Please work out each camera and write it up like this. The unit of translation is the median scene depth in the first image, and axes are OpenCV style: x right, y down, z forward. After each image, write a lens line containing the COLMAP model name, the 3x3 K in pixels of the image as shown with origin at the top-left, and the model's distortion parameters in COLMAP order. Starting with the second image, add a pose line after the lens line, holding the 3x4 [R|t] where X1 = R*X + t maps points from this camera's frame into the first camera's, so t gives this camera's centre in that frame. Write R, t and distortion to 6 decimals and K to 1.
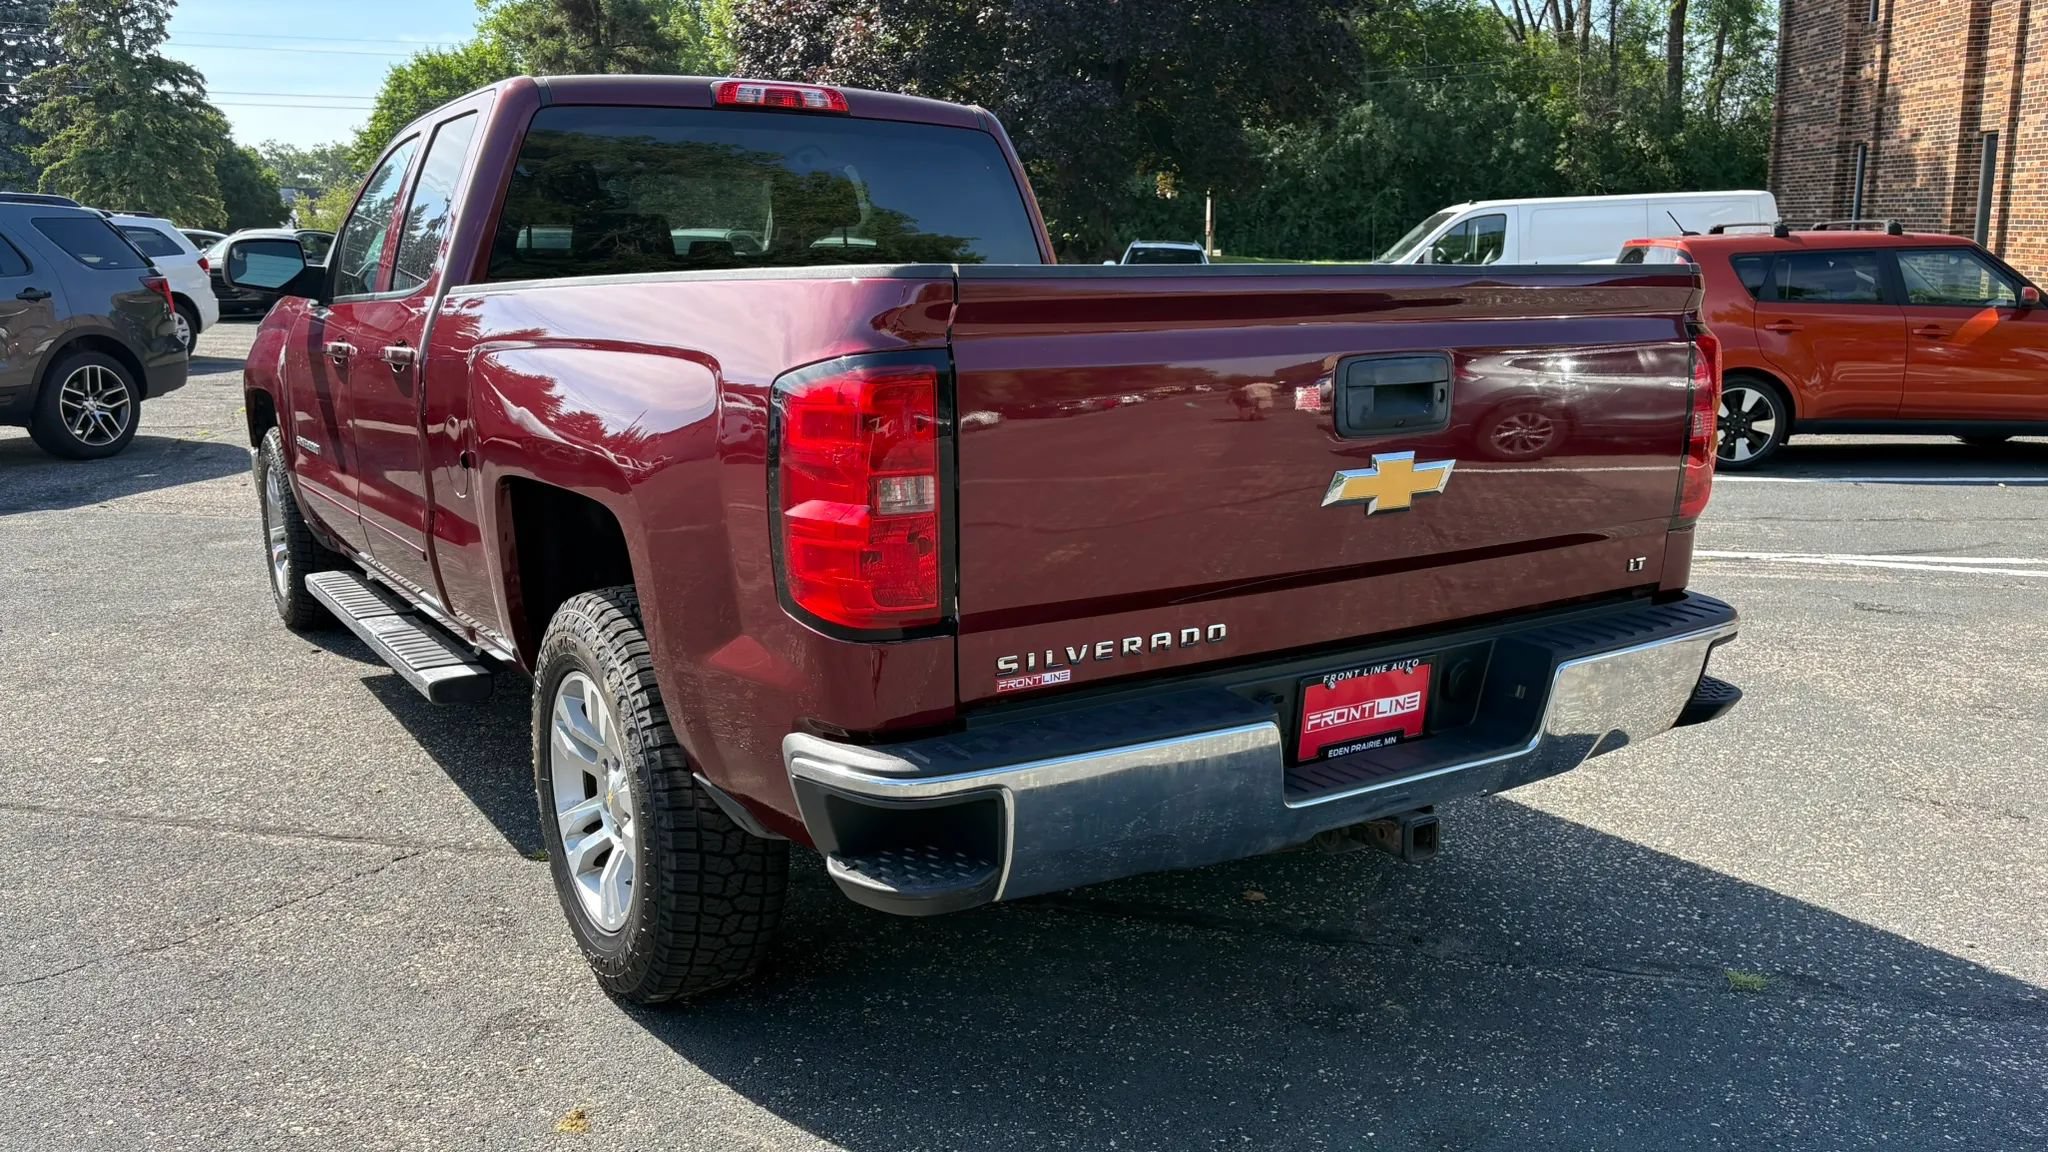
lens RADIAL K [[1524.9, 0, 979.9], [0, 1524.9, 580.2], [0, 0, 1]] dist [0.050113, -0.071897]
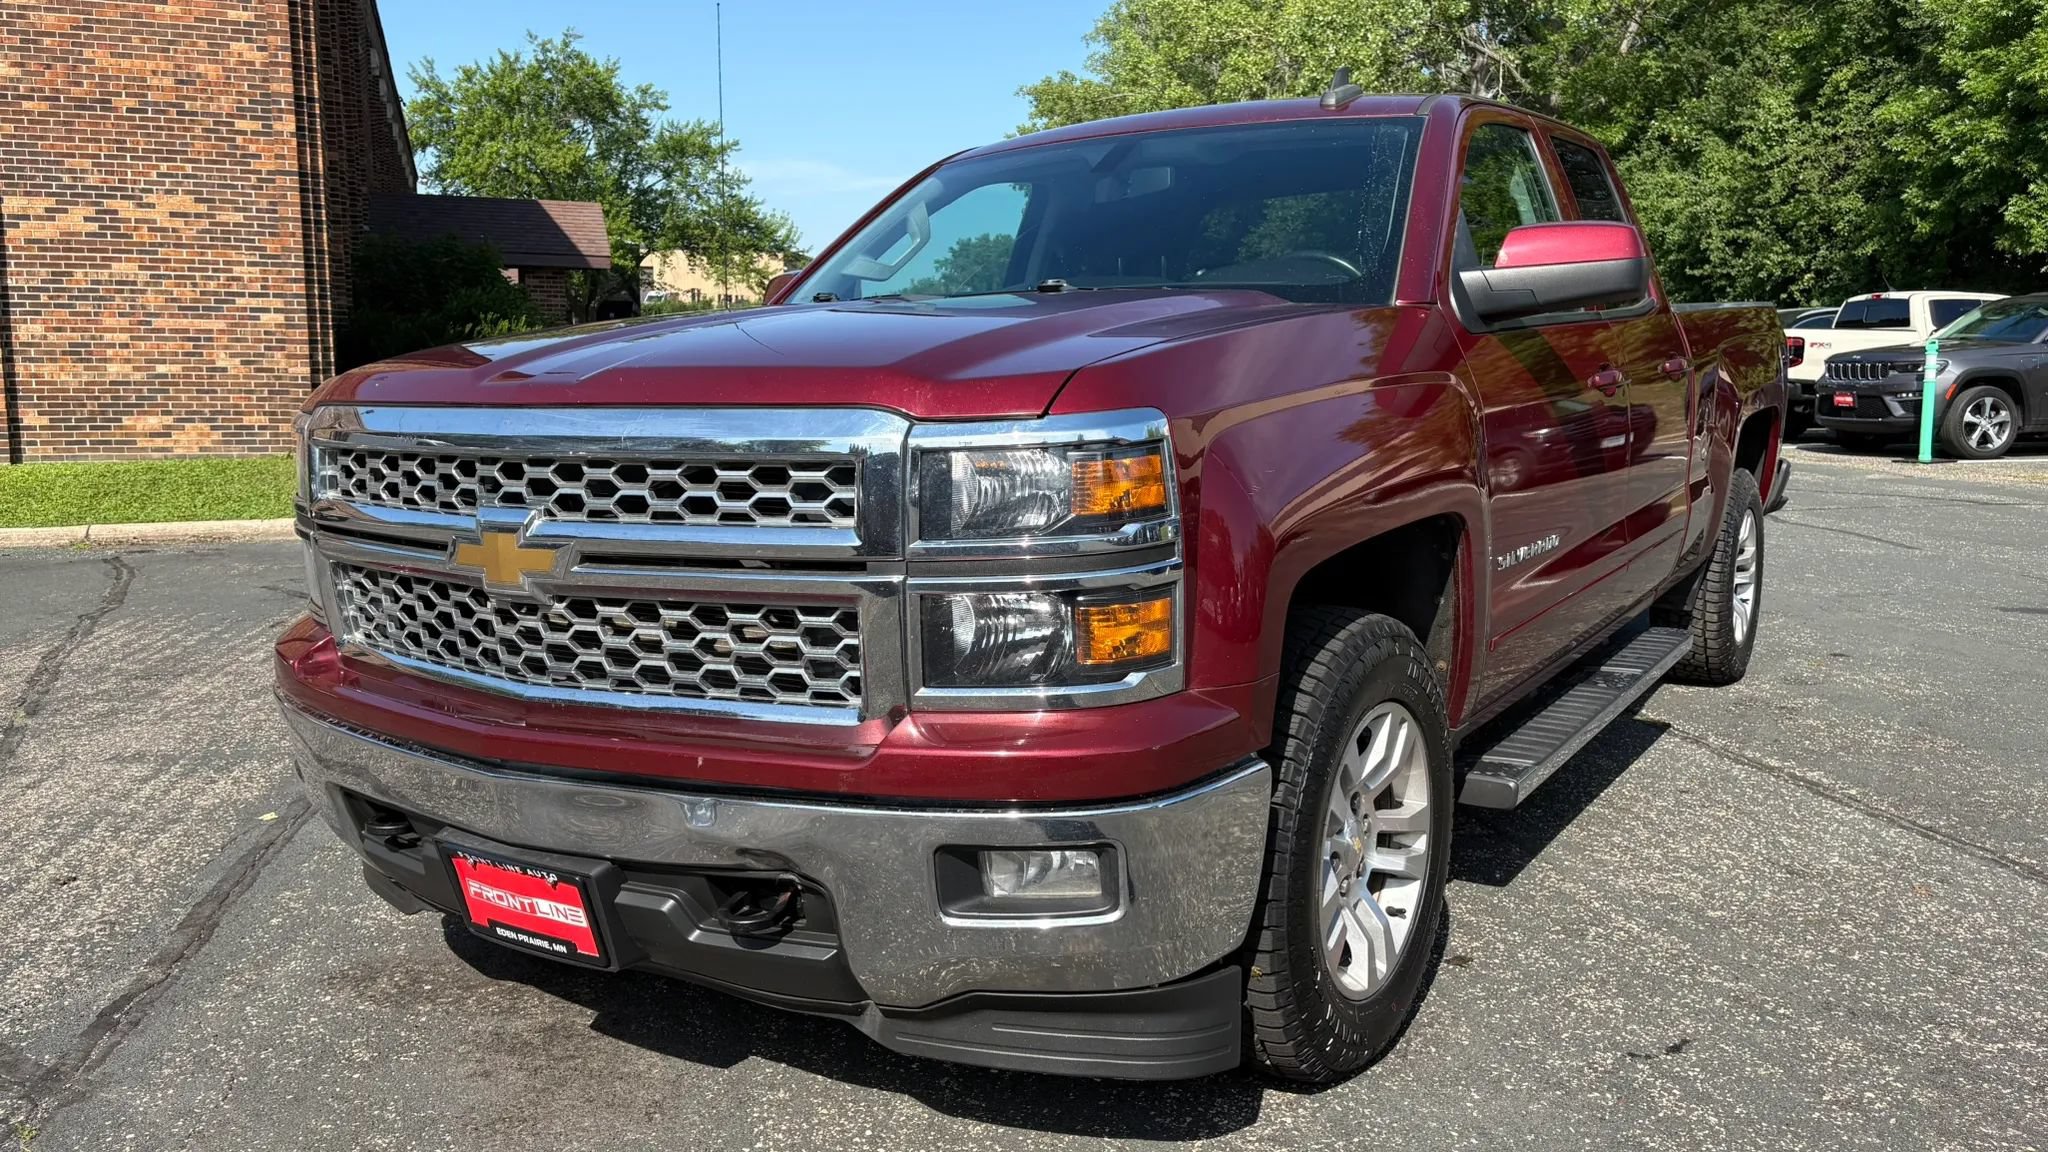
lens RADIAL K [[1548.6, 0, 1027.7], [0, 1548.6, 596.7], [0, 0, 1]] dist [0.066189, -0.081086]
pose [[-0.398033, -0.129656, 0.908163, -0.207550], [0.198803, 0.954245, 0.223368, -0.055792], [-0.895571, 0.269453, -0.354045, 0.312163]]
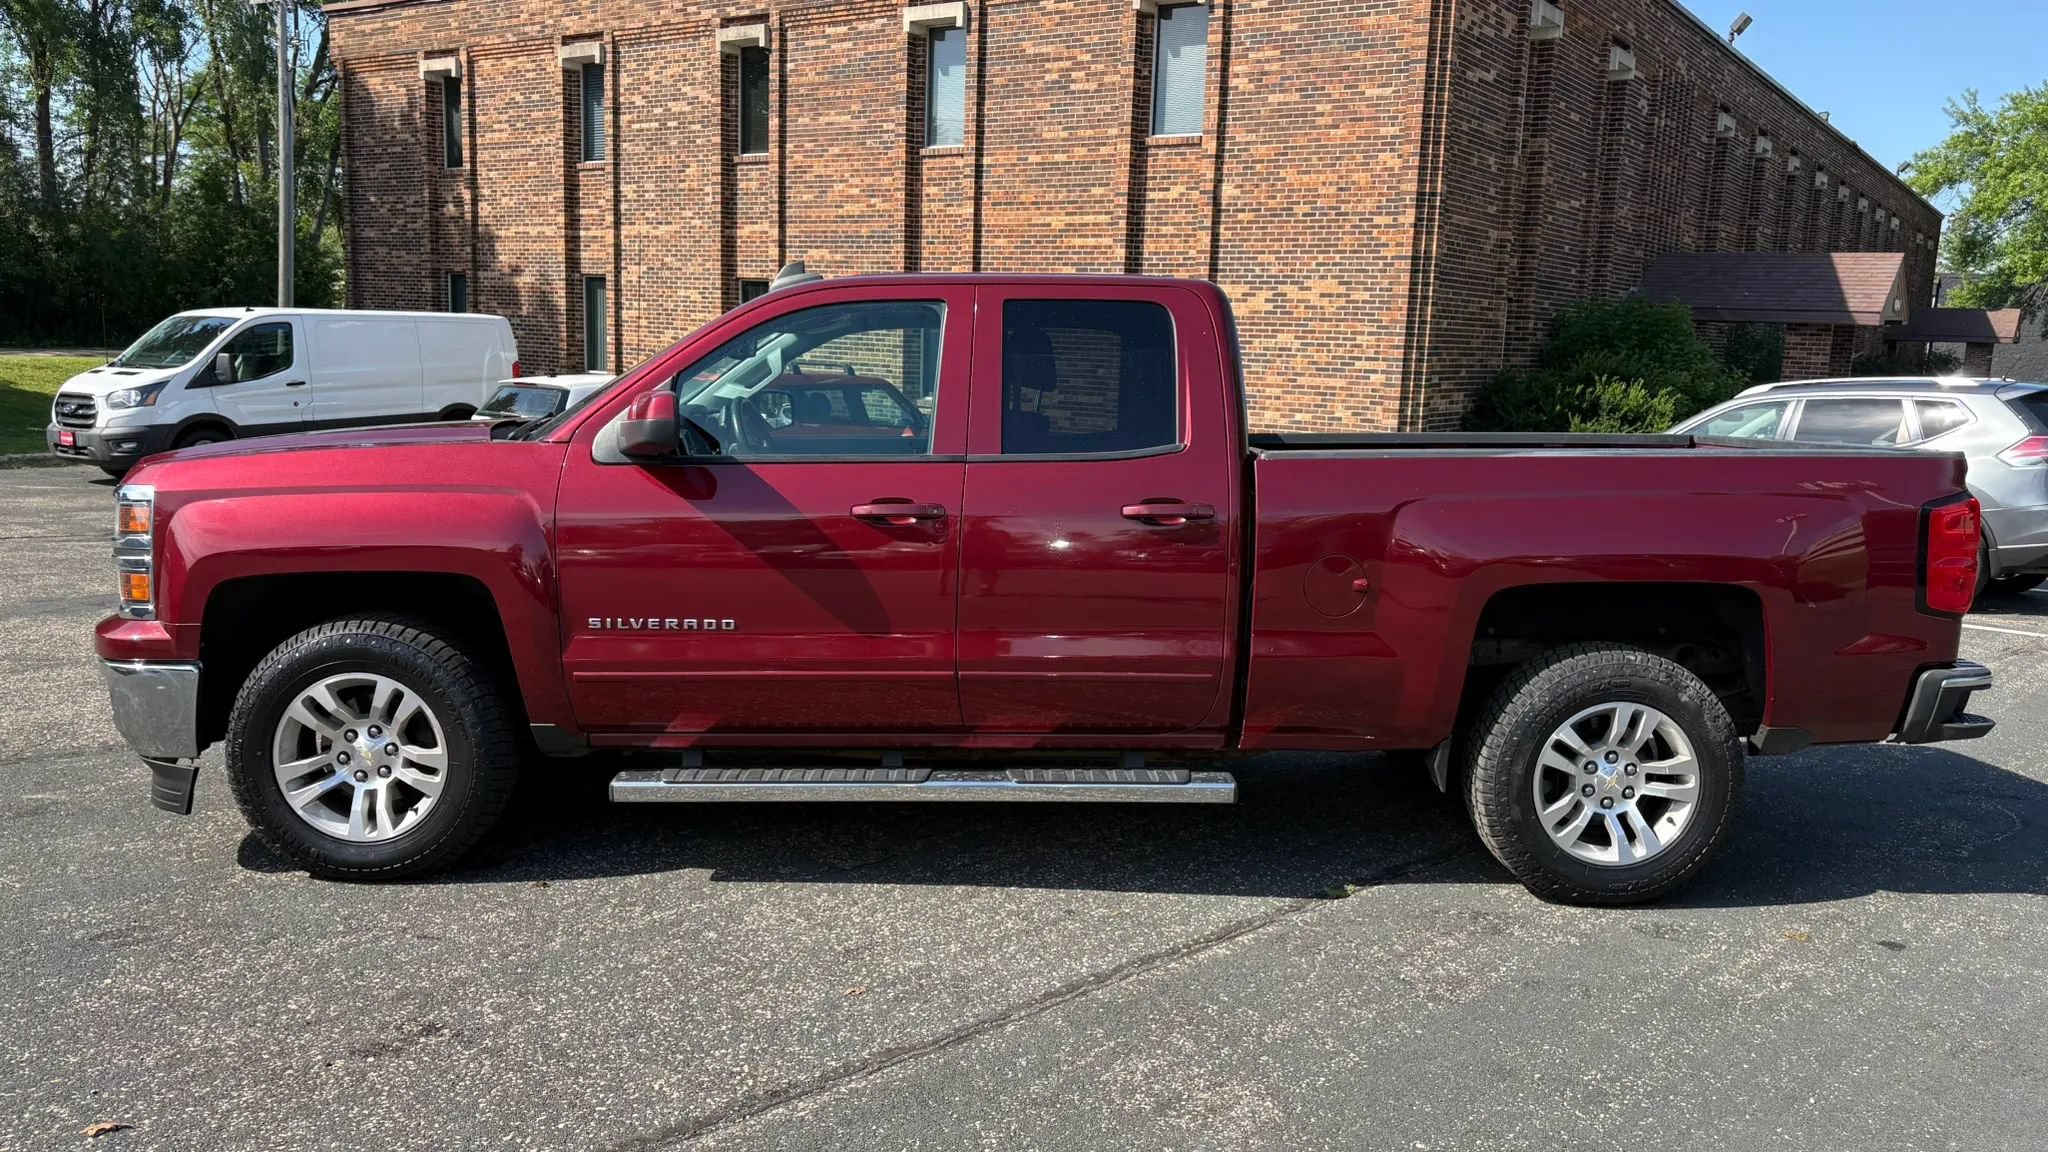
lens RADIAL K [[1534.8, 0, 992.7], [0, 1534.8, 573.1], [0, 0, 1]] dist [0.049973, -0.062031]
pose [[0.529998, -0.085395, 0.843688, -0.235903], [0.140552, 0.990002, 0.011911, -0.021959], [-0.836270, 0.112269, 0.536701, 0.083031]]
